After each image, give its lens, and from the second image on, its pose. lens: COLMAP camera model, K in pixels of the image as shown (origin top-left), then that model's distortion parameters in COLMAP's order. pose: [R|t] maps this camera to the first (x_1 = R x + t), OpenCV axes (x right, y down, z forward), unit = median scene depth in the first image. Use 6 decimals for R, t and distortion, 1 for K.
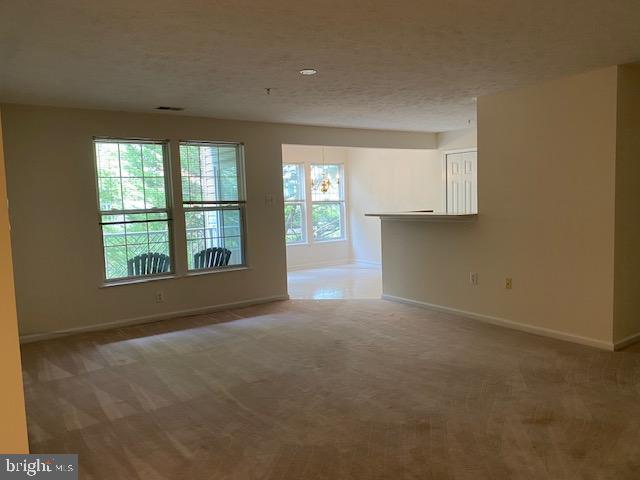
lens RADIAL K [[484.3, 0, 320.0], [0, 484.3, 240.0], [0, 0, 1]] dist [0.093069, -0.106319]
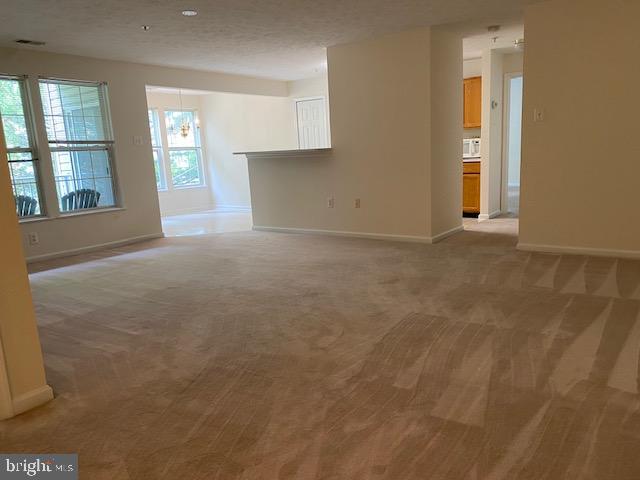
lens RADIAL K [[484.3, 0, 320.0], [0, 484.3, 240.0], [0, 0, 1]] dist [0.093069, -0.106319]
pose [[0.946253, -0.076425, 0.314269, -0.090281], [0.049534, 0.994462, 0.092692, 0.054453], [-0.319613, -0.072143, 0.944798, -0.128799]]
